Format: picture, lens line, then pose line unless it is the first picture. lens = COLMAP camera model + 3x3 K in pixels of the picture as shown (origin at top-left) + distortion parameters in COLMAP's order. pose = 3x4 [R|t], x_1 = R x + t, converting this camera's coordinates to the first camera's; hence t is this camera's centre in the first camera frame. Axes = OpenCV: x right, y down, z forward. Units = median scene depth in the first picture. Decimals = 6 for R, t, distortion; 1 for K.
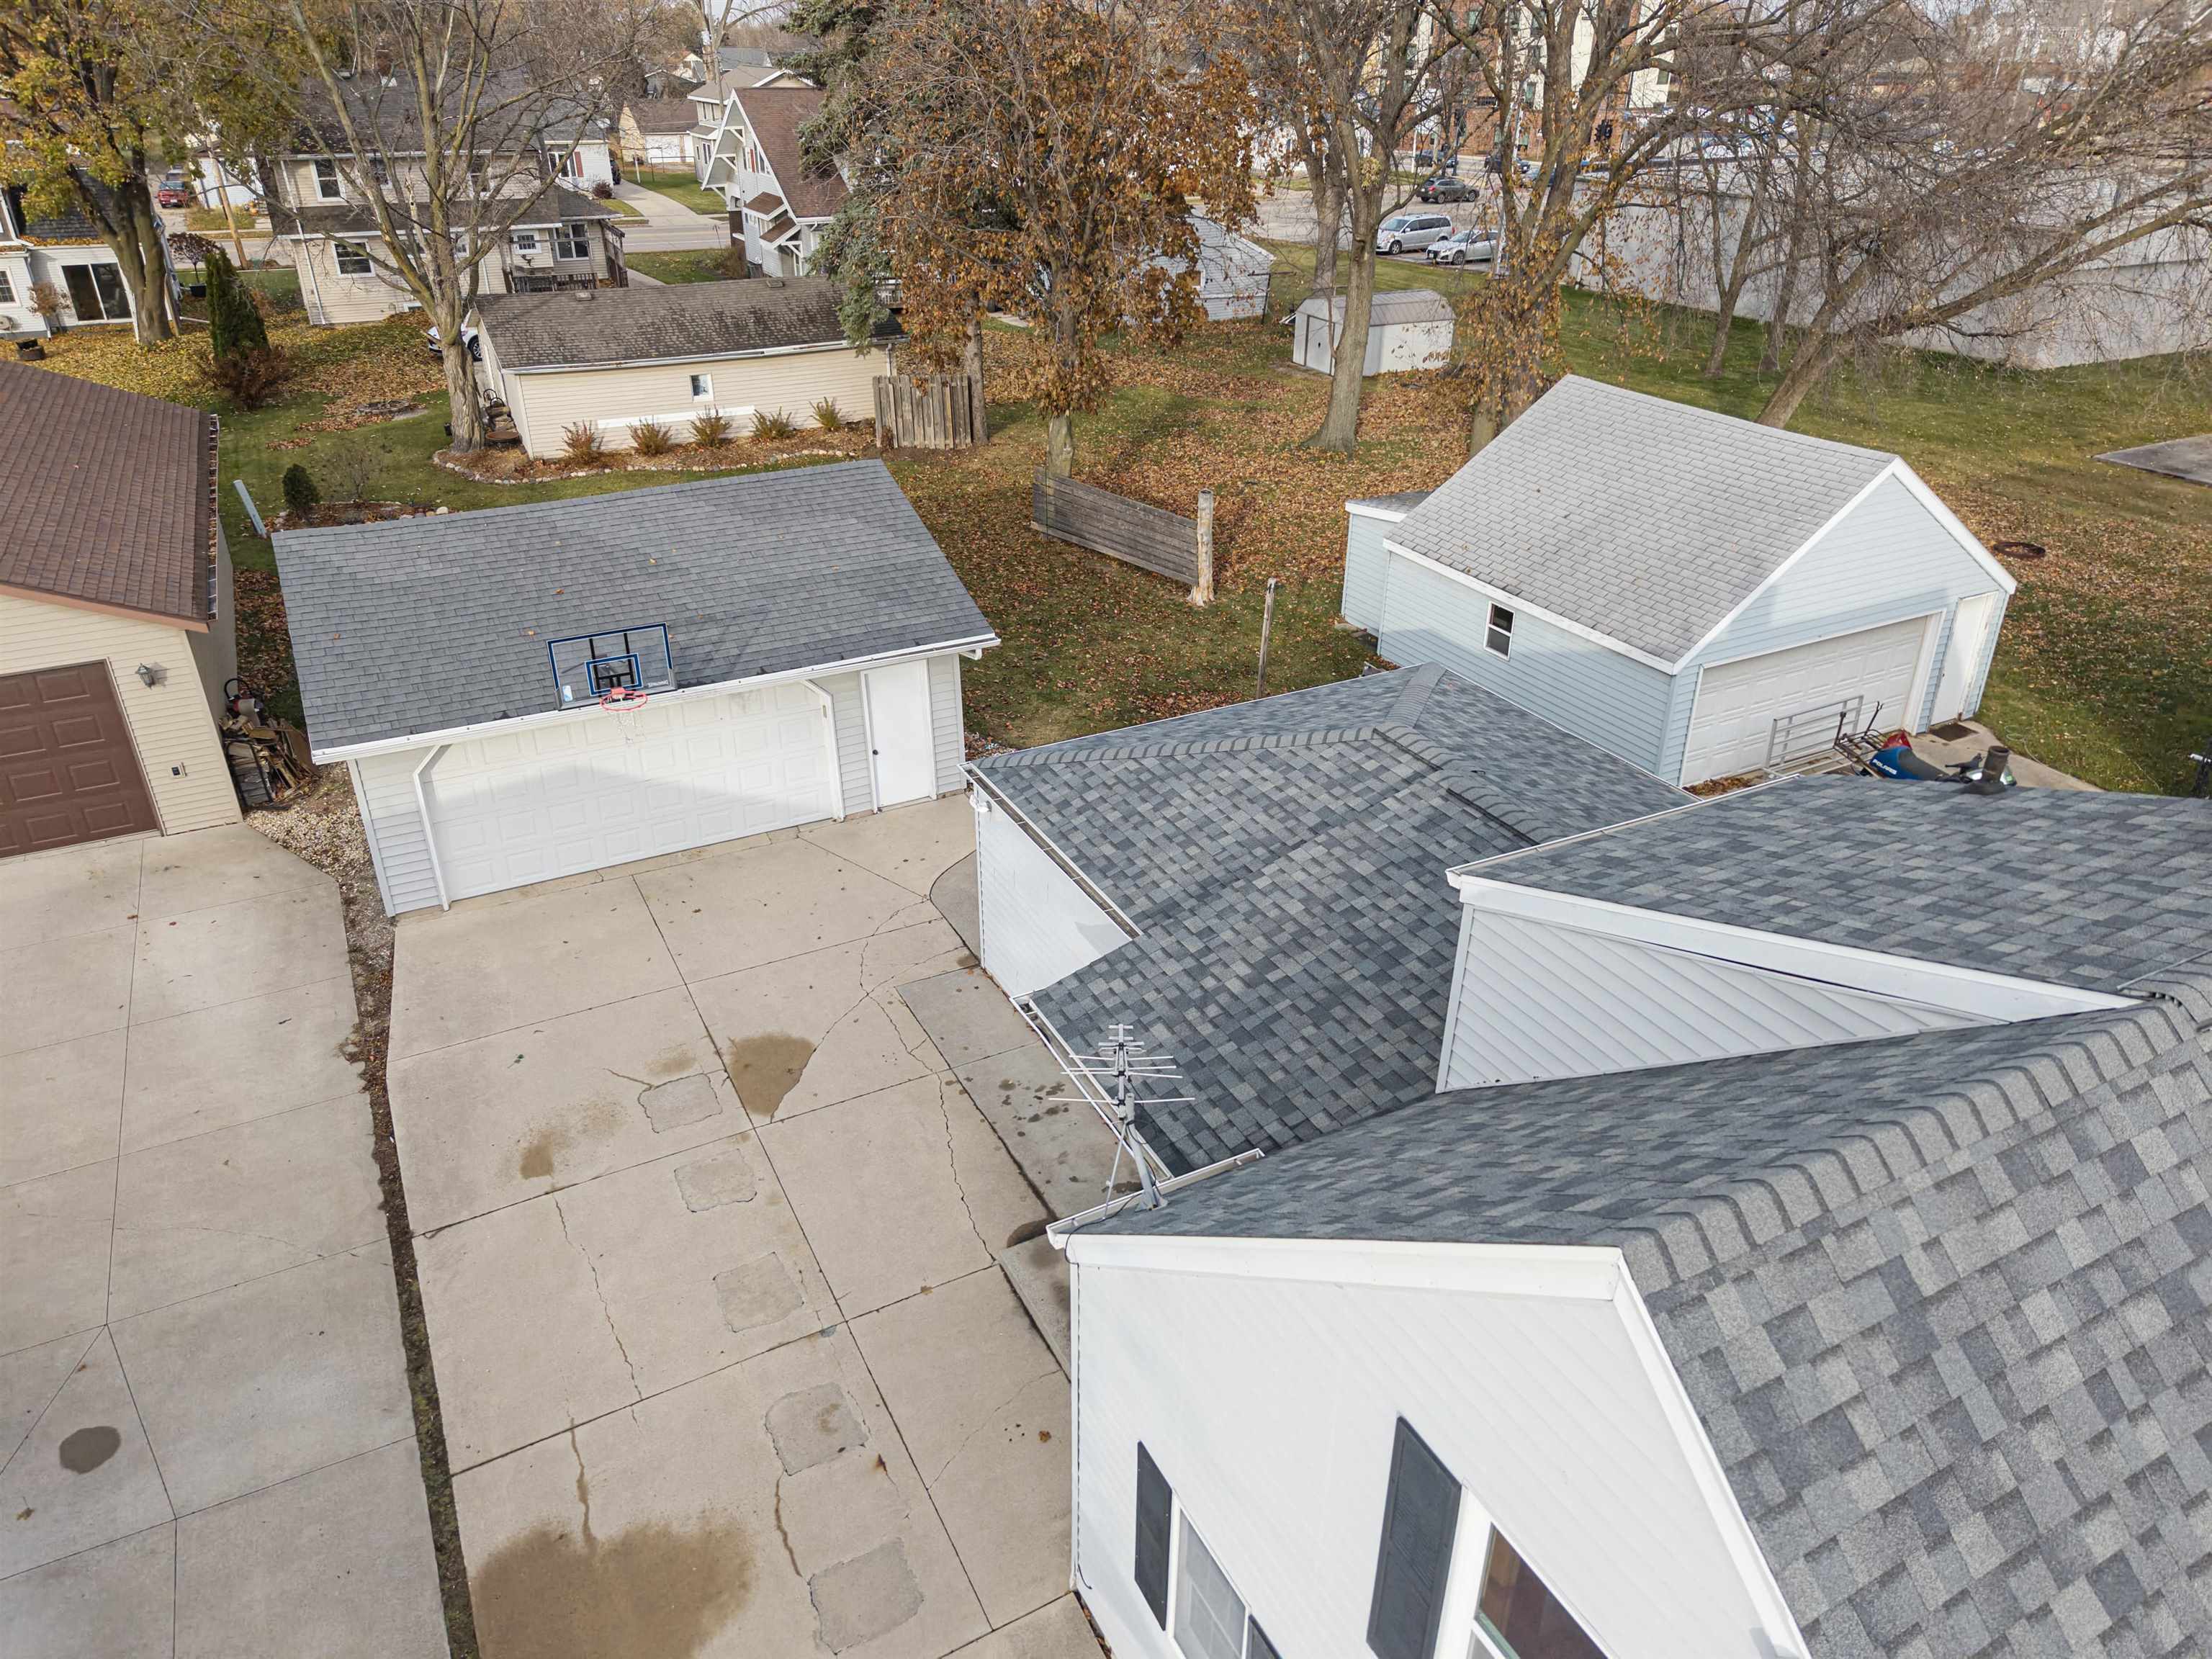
lens RADIAL K [[1484.4, 0, 1129.9], [0, 1484.4, 825.9], [0, 0, 1]] dist [0.024083, -0.031442]
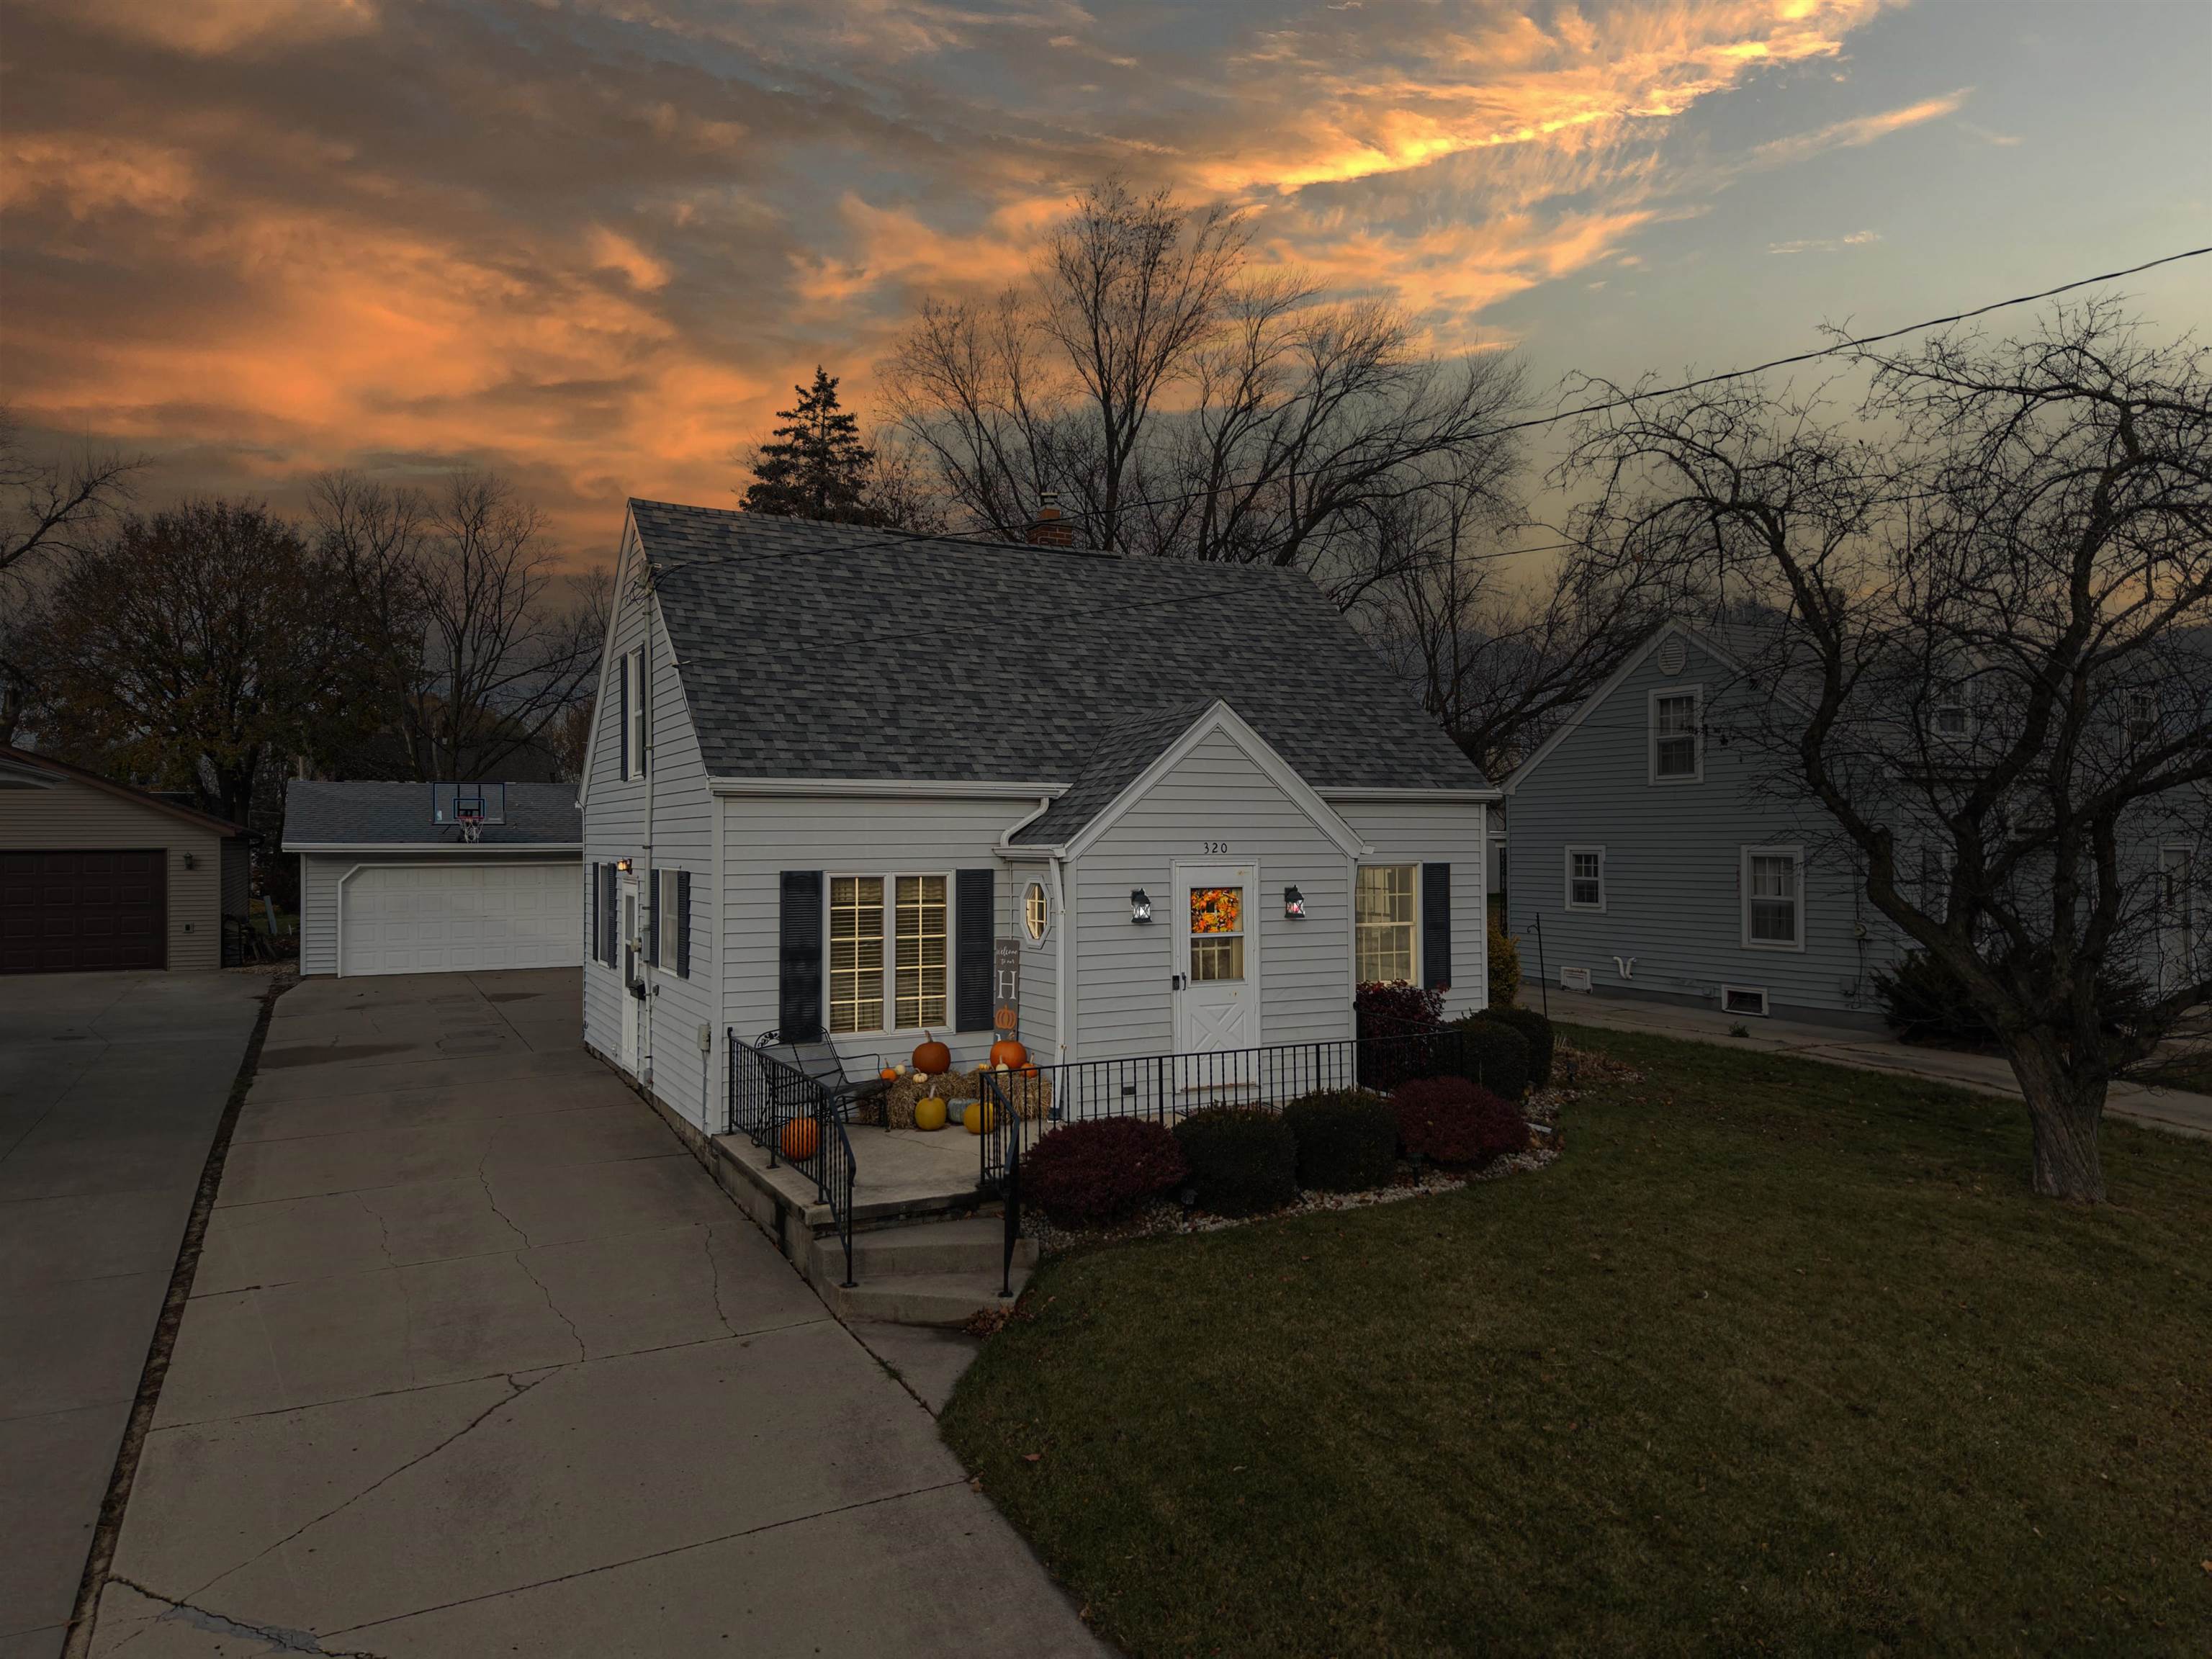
lens RADIAL K [[1484.4, 0, 1121.5], [0, 1484.4, 823.3], [0, 0, 1]] dist [0.024083, -0.031442]
pose [[0.999917, -0.009158, -0.009033, 0.279629], [0.003787, 0.880668, -0.473719, 0.486001], [0.012293, 0.473646, 0.880630, -0.327648]]
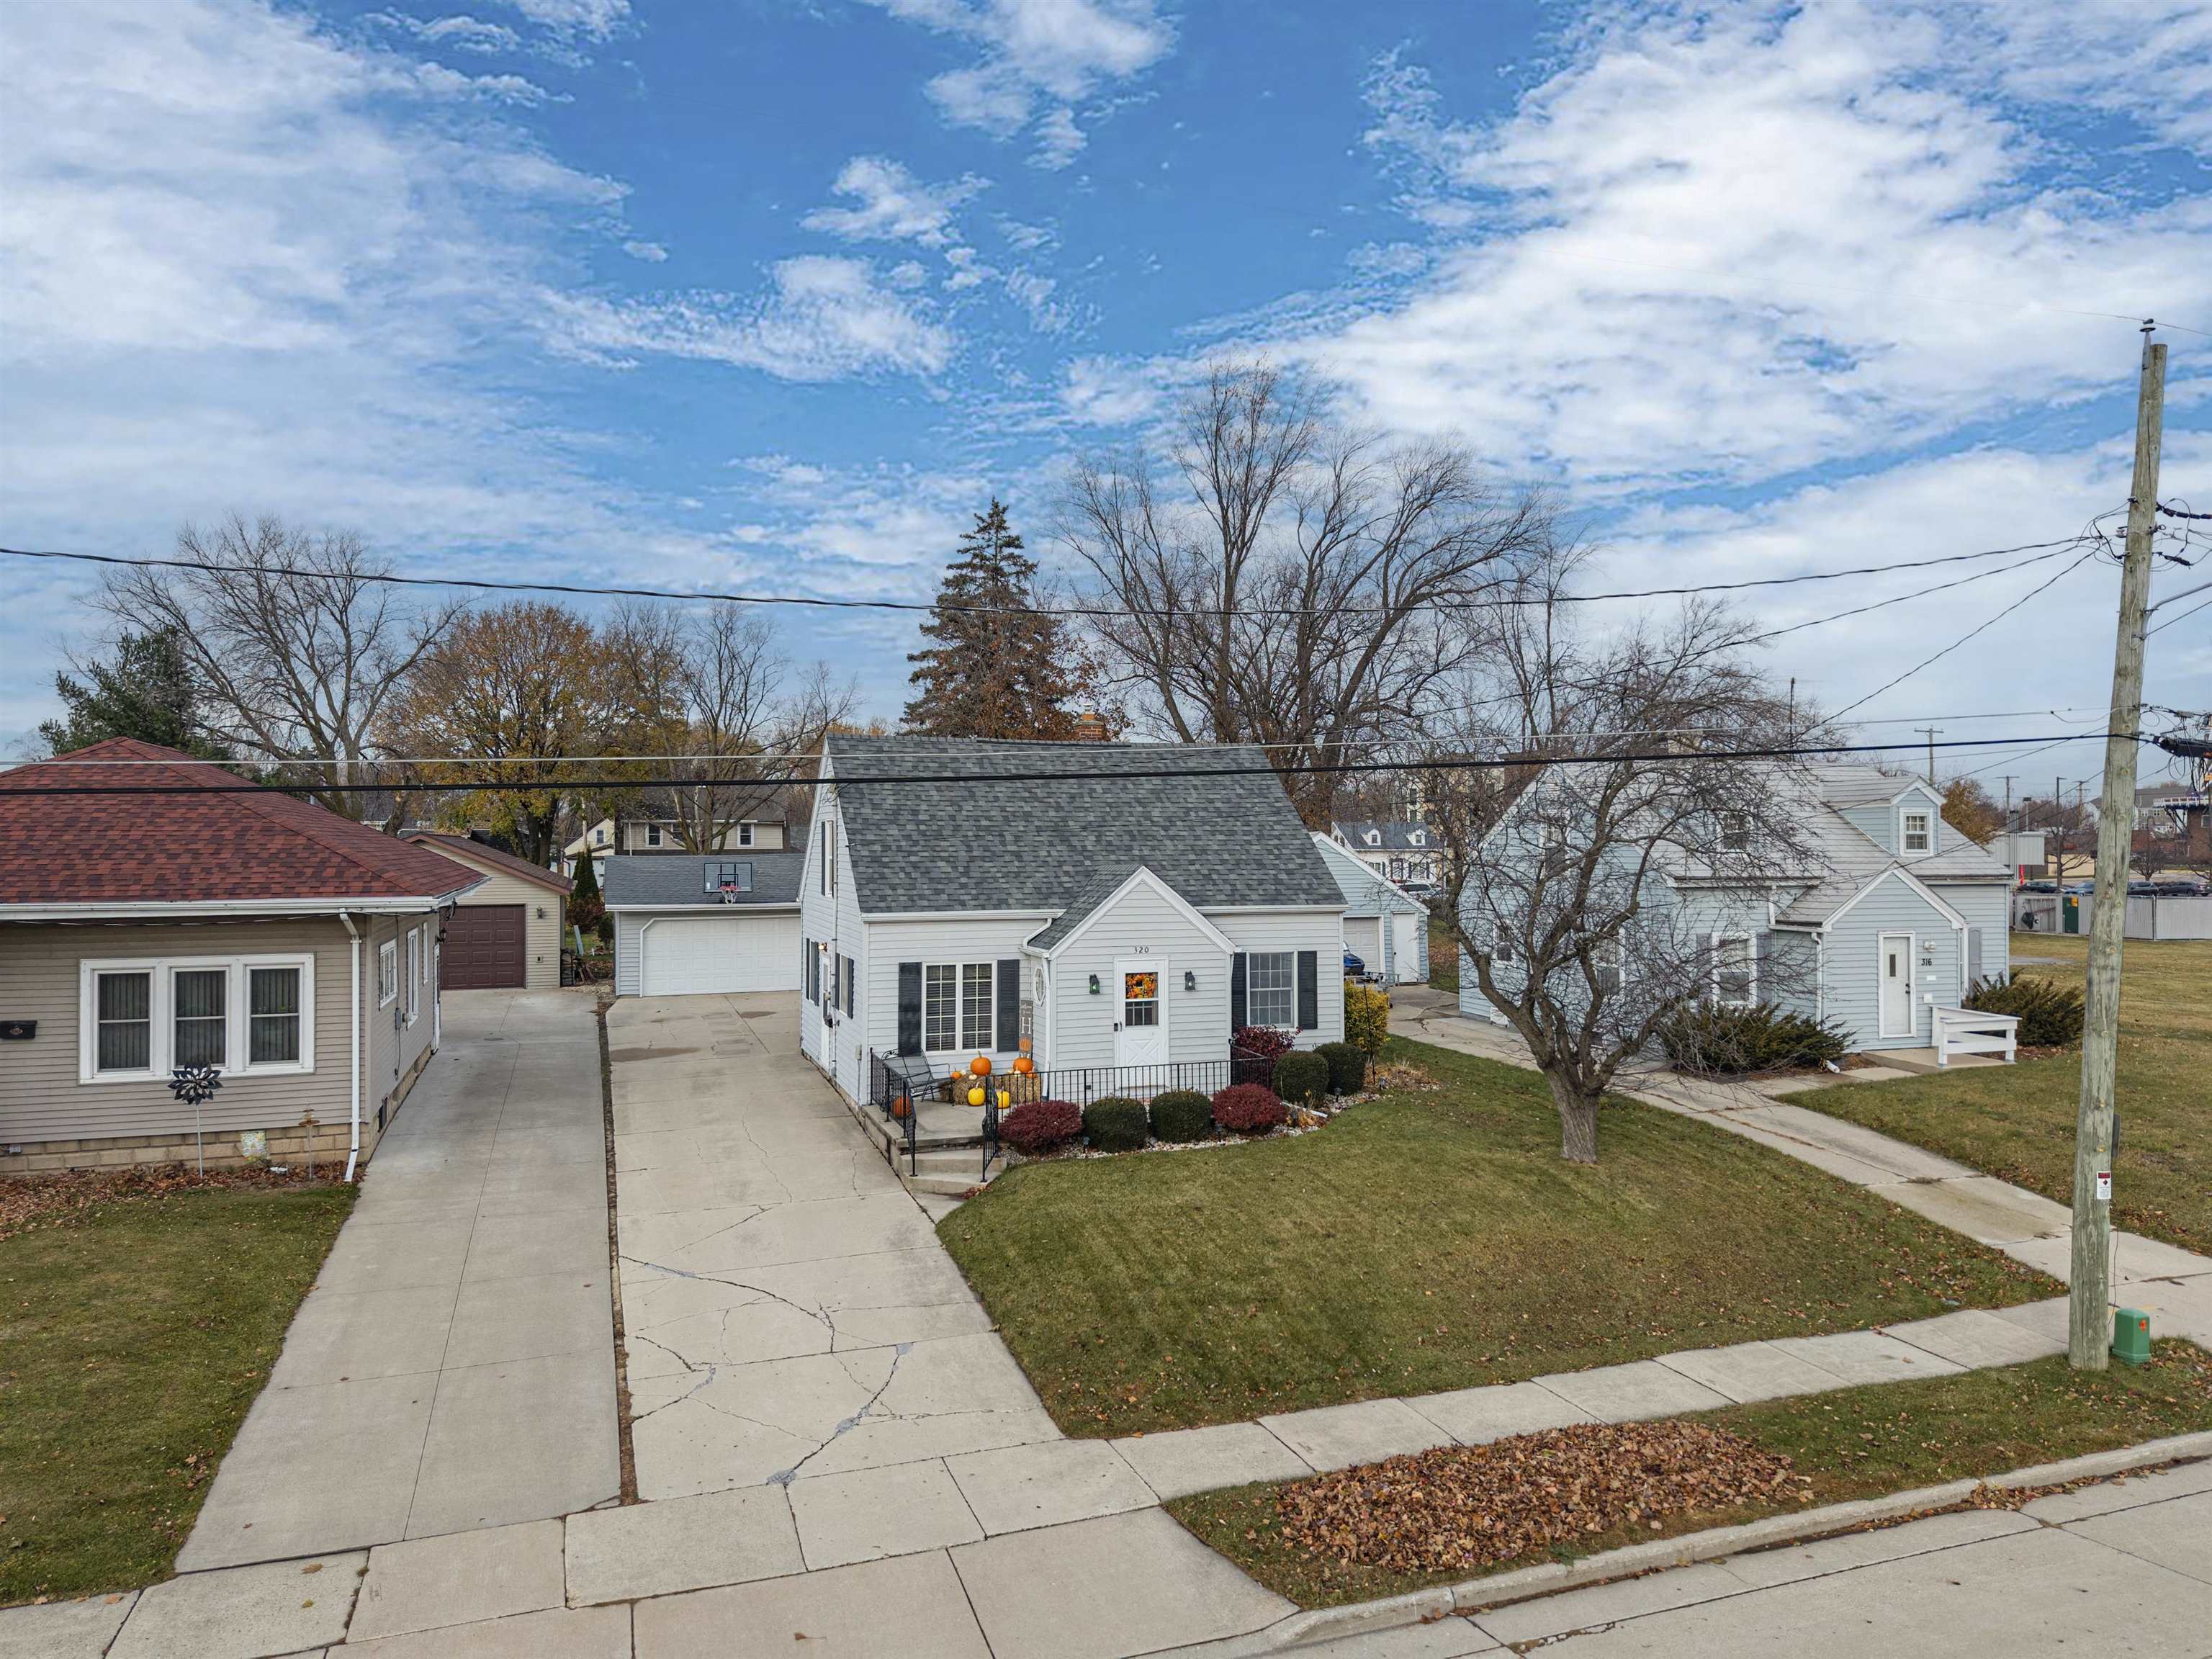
lens RADIAL K [[1484.4, 0, 1133.6], [0, 1484.4, 784.2], [0, 0, 1]] dist [0.024083, -0.031442]
pose [[0.989555, -0.011482, -0.143696, 0.451977], [-0.061357, 0.868471, -0.491929, 0.622184], [0.130444, 0.495607, 0.858695, -0.742092]]
